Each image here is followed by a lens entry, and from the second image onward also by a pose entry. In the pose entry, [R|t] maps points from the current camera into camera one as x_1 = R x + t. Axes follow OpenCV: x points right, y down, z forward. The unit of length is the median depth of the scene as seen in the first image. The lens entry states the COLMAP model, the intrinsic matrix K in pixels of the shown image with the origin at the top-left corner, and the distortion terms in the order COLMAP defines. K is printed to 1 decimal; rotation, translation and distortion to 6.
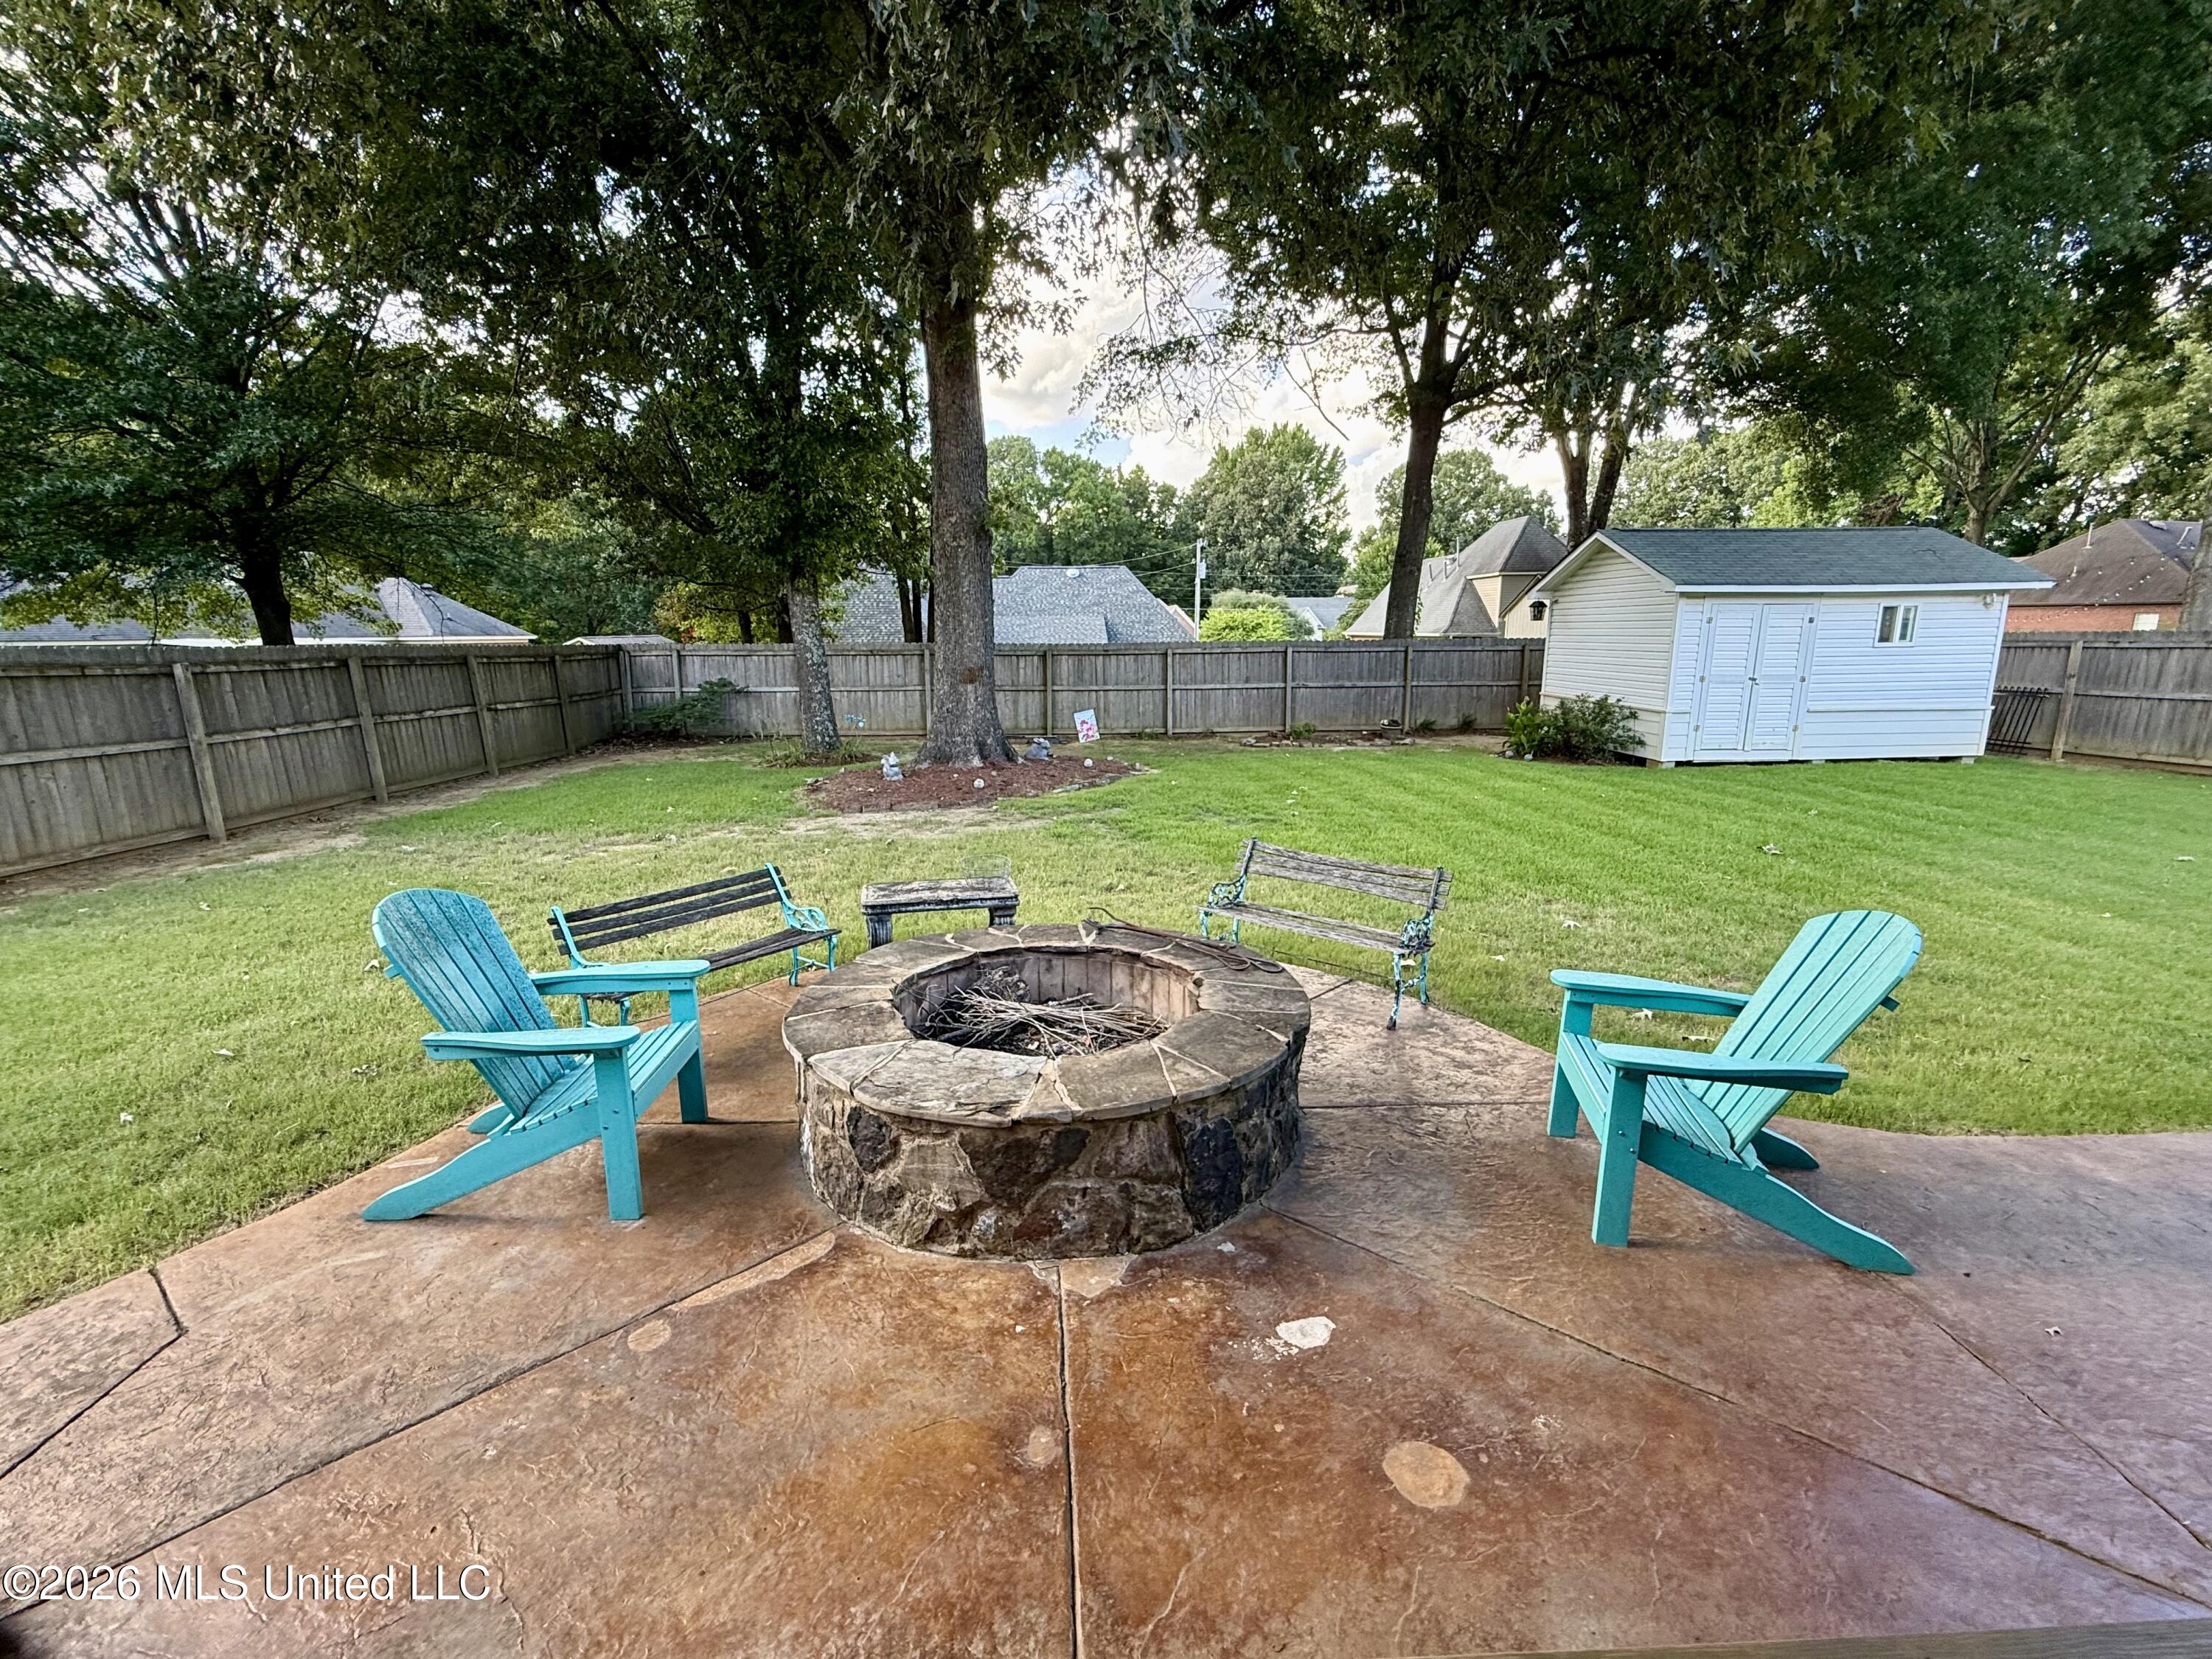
lens RADIAL K [[972.5, 0, 1096.1], [0, 972.5, 840.4], [0, 0, 1]] dist [0.000190, 0.000302]
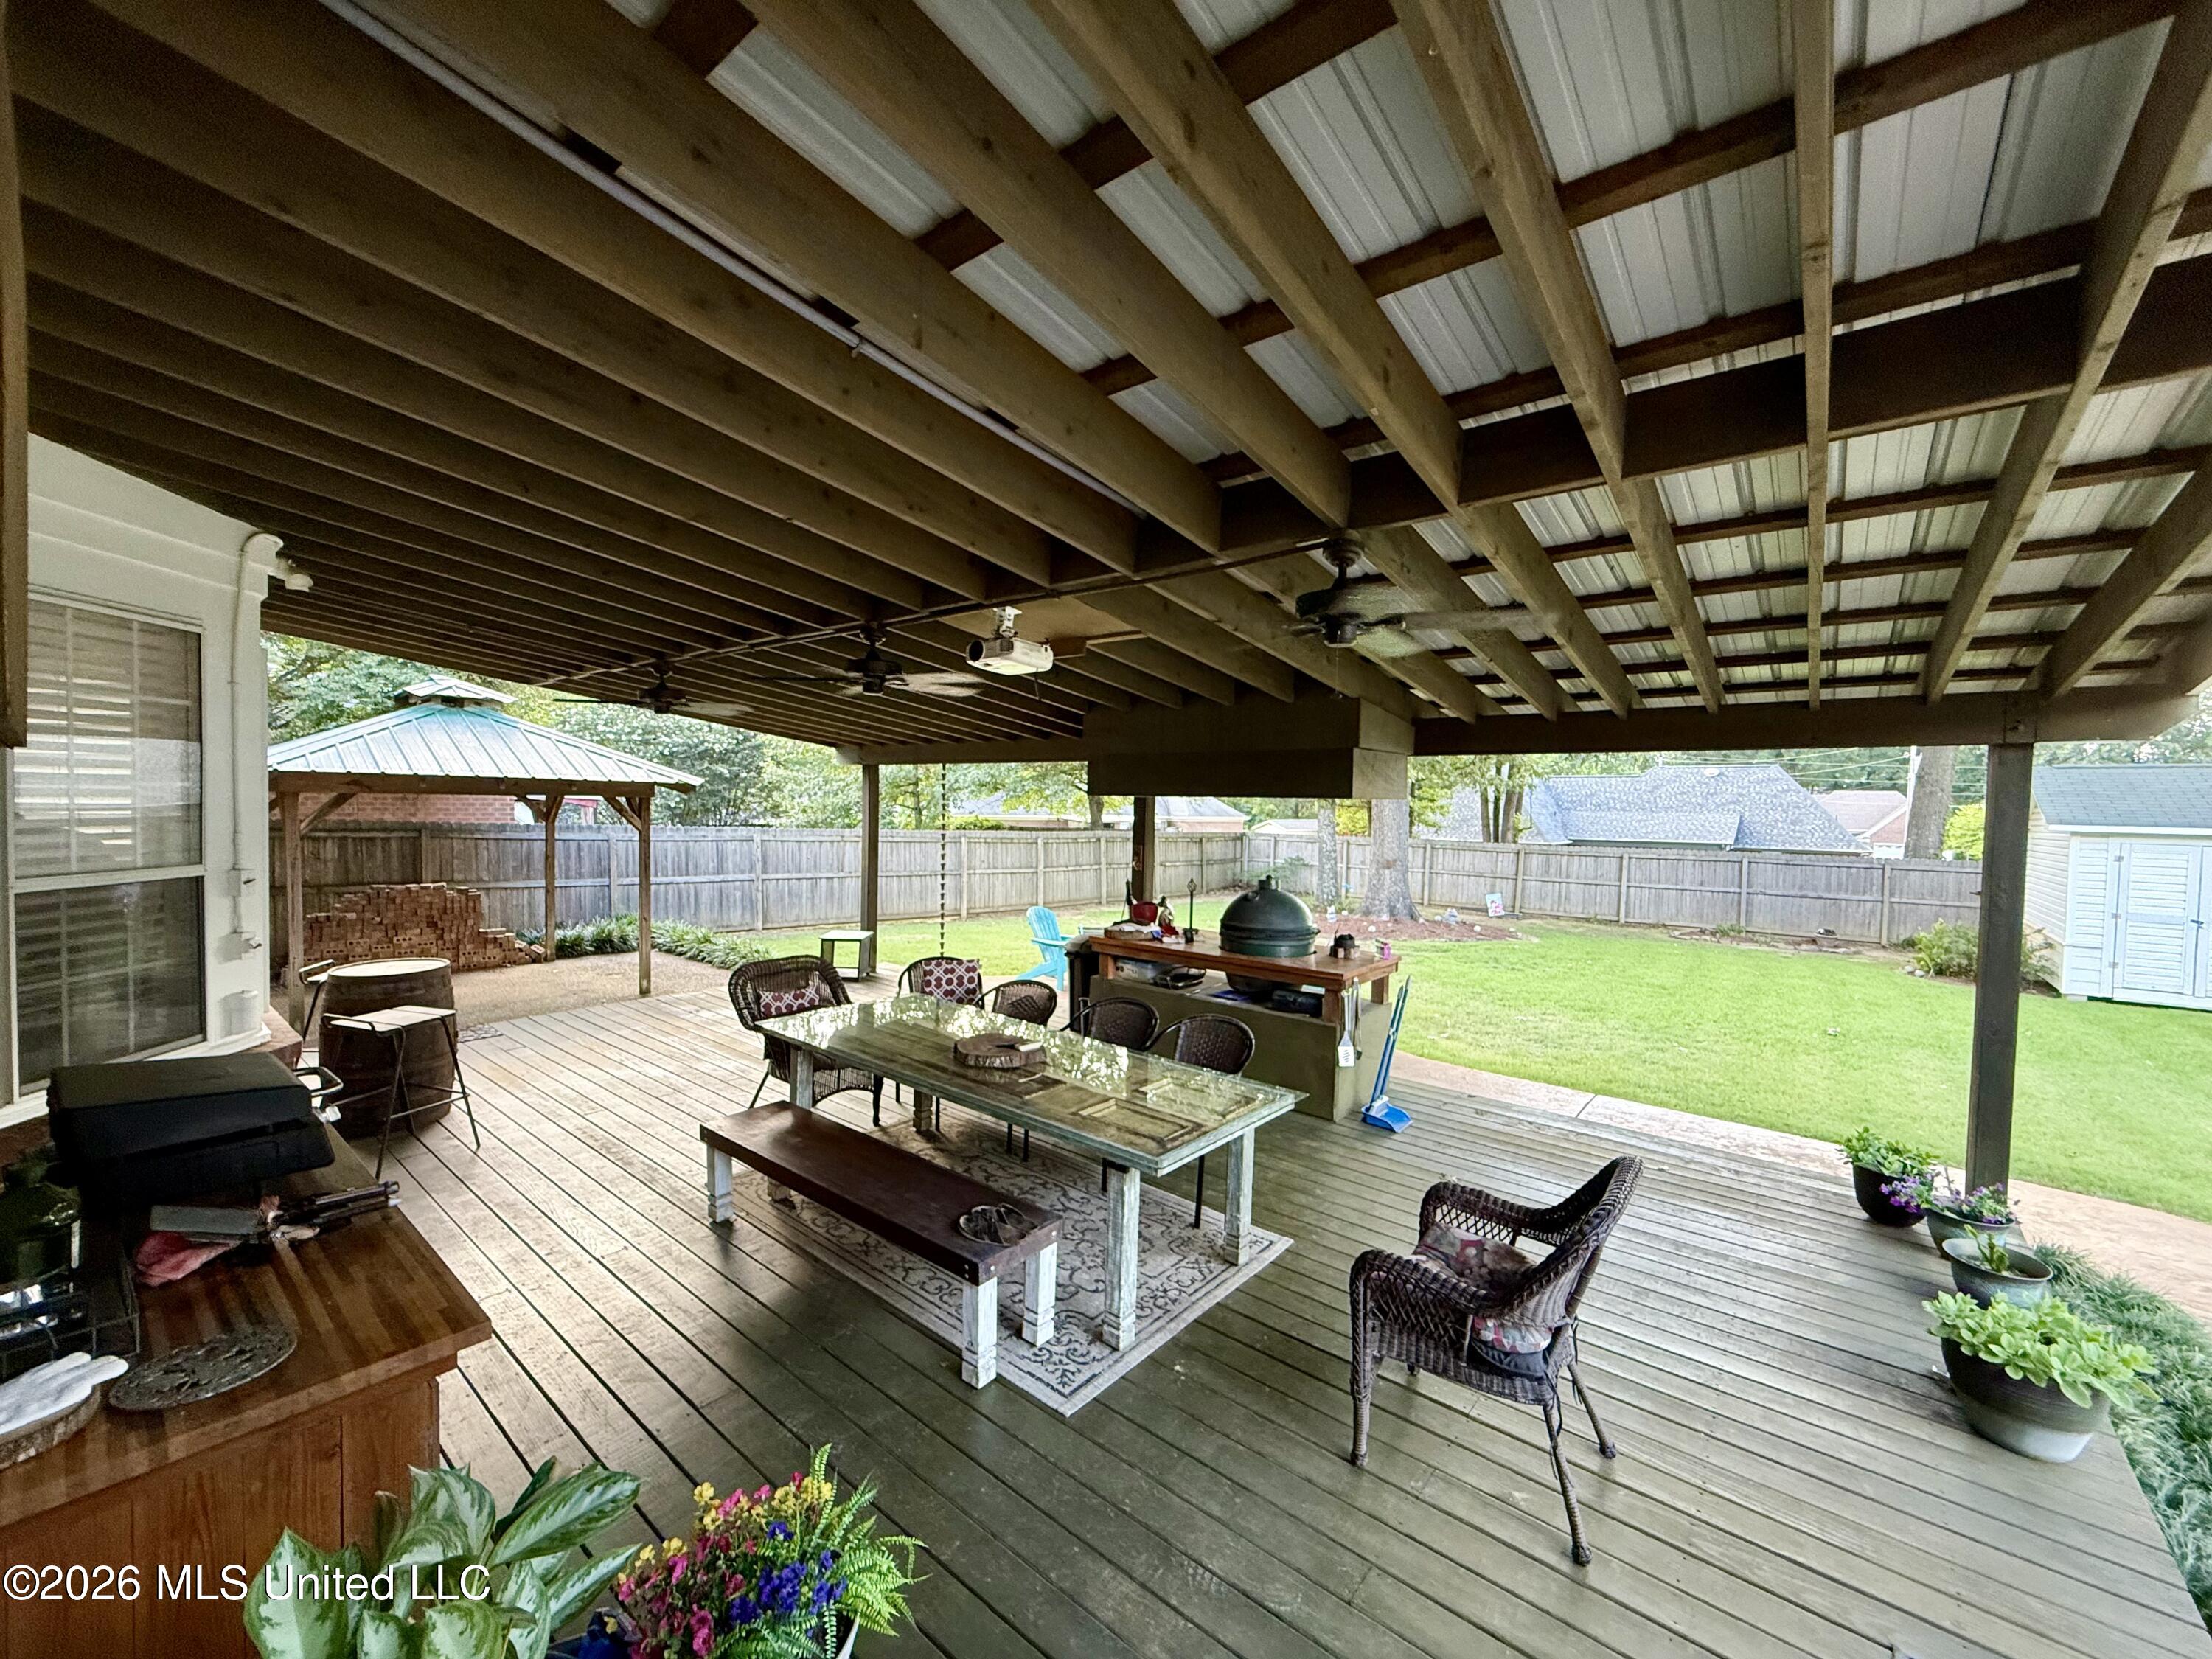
lens RADIAL K [[880.4, 0, 1099.1], [0, 880.4, 831.8], [0, 0, 1]] dist [-0.004765, 0.000449]
pose [[0.744203, 0.042360, -0.666609, 0.386160], [-0.165239, 0.978643, -0.122284, 0.029769], [0.647193, 0.201154, 0.735308, -0.323885]]
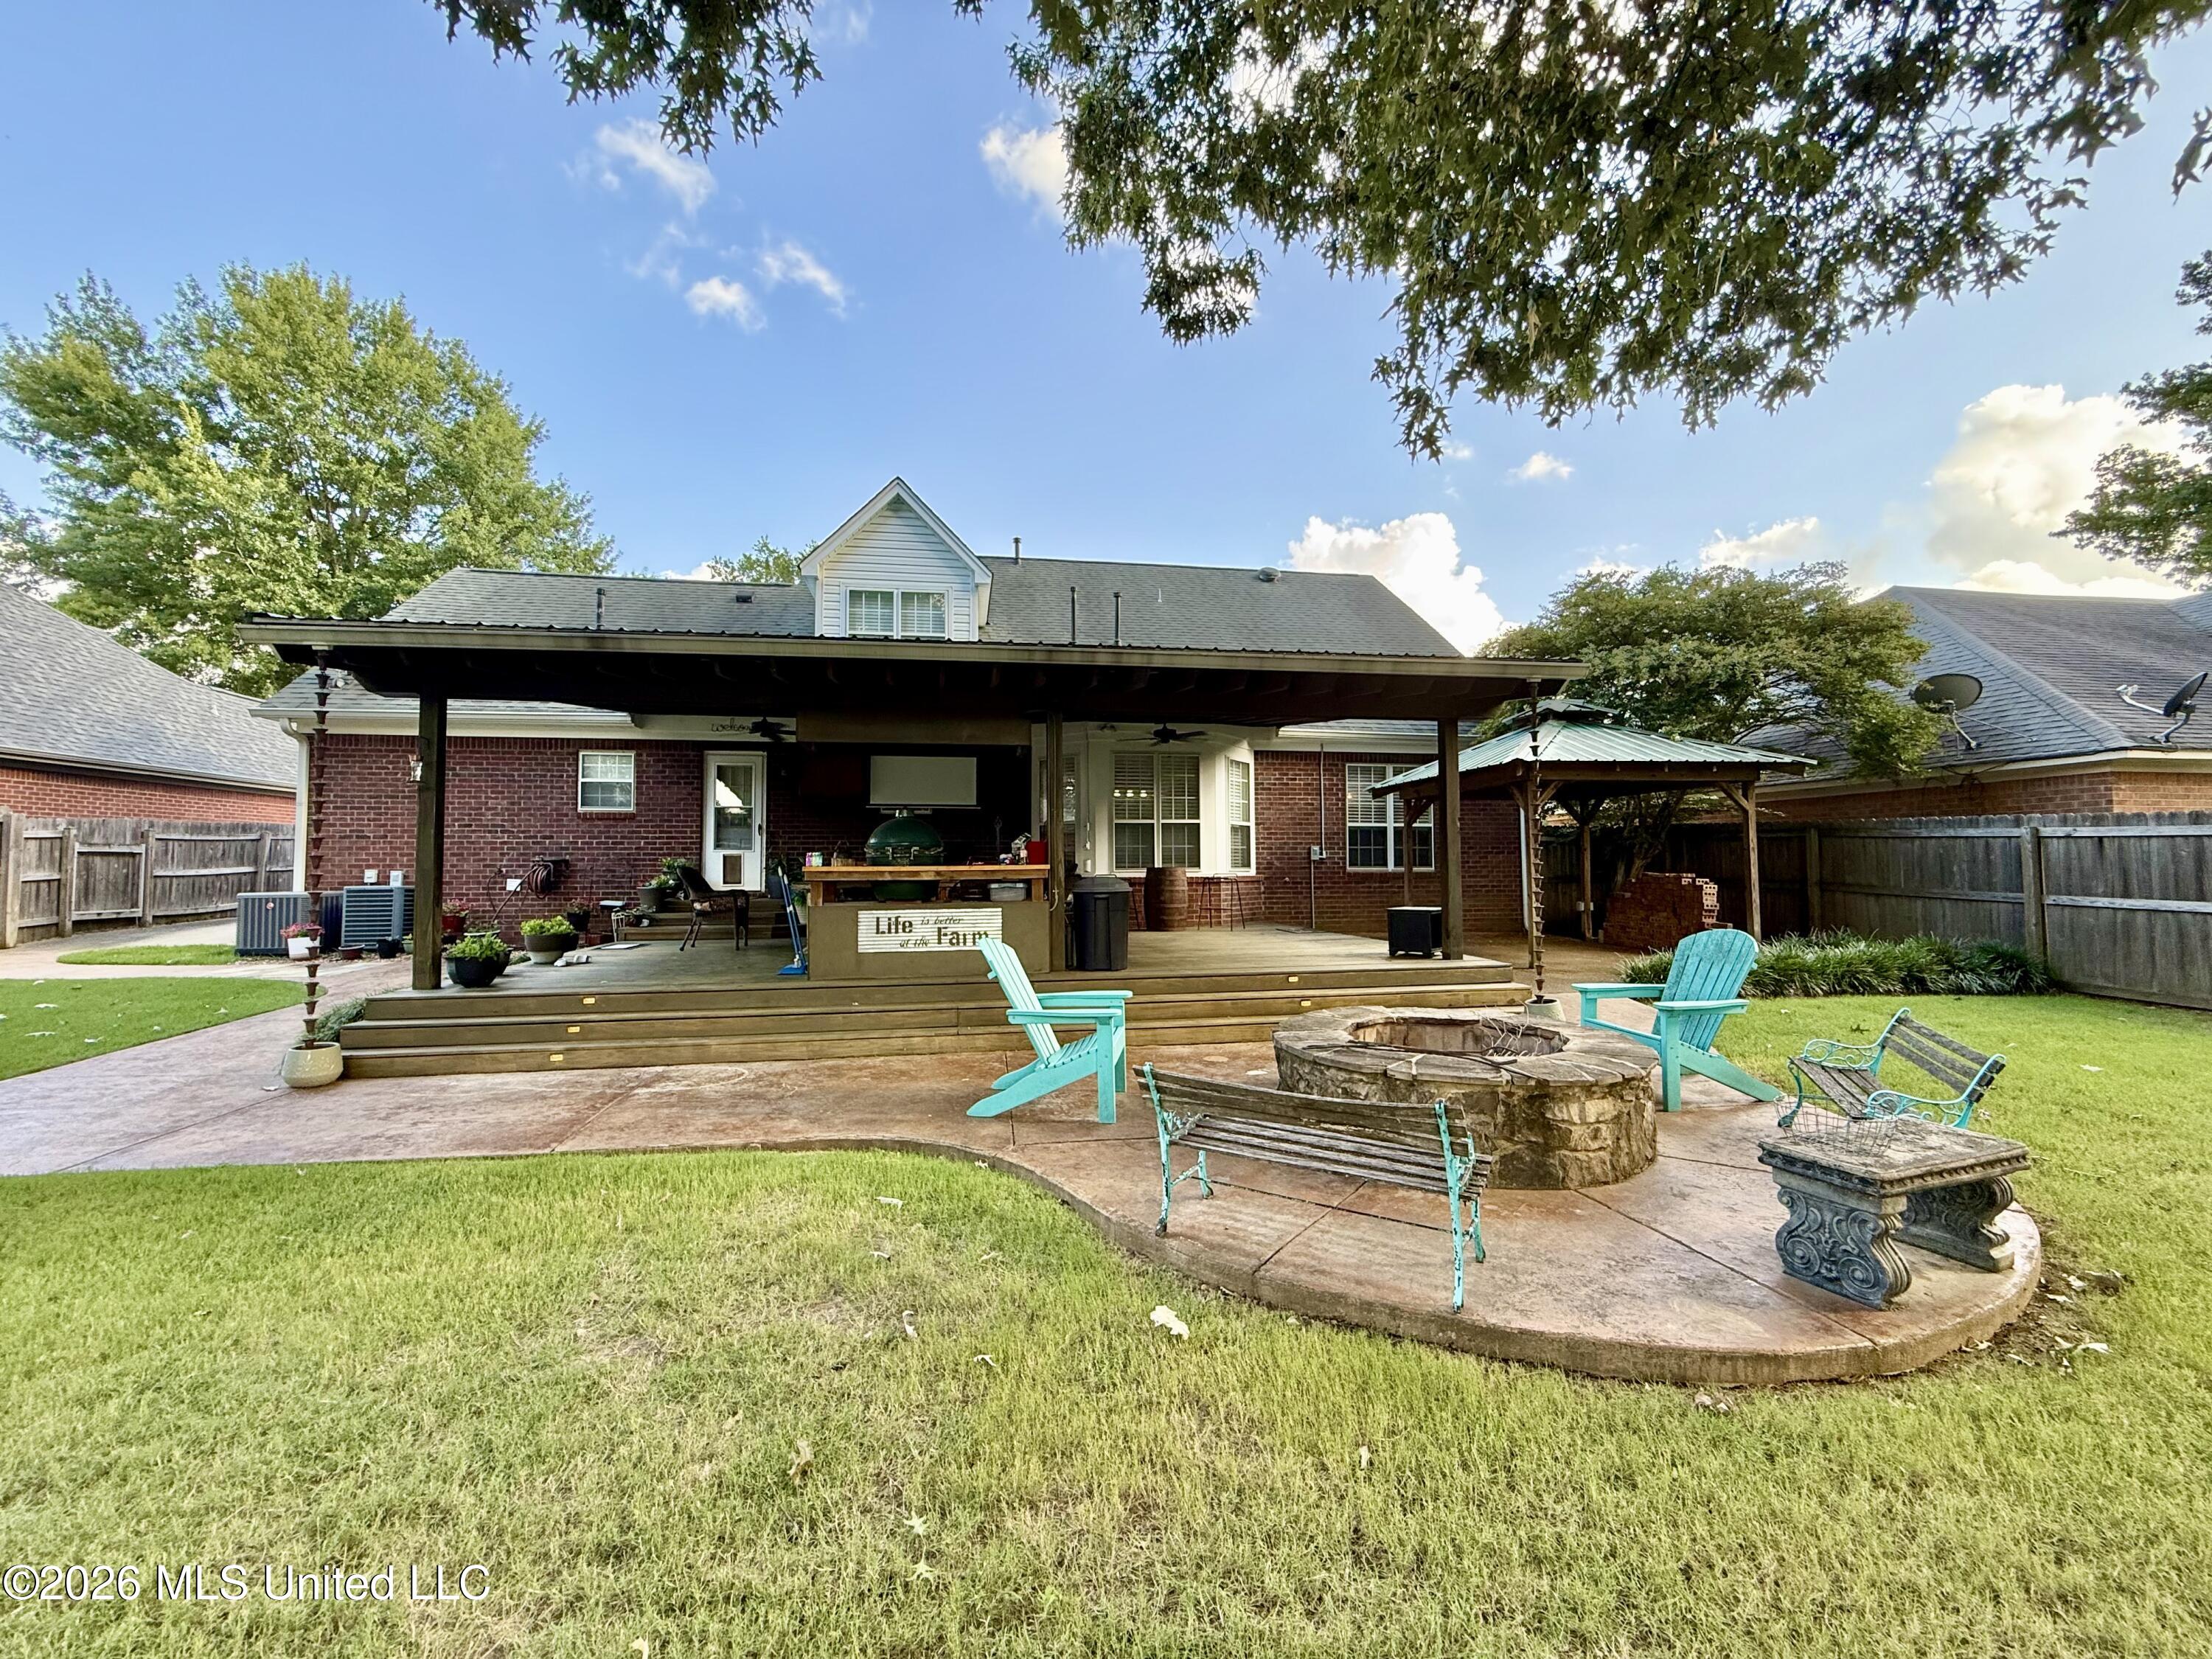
lens RADIAL K [[880.4, 0, 1101.7], [0, 880.4, 826.2], [0, 0, 1]] dist [-0.004765, 0.000449]
pose [[-0.990849, 0.003799, -0.134923, 0.160636], [-0.018403, 0.986467, 0.162926, -0.075166], [0.133716, 0.163918, -0.977369, 0.455412]]
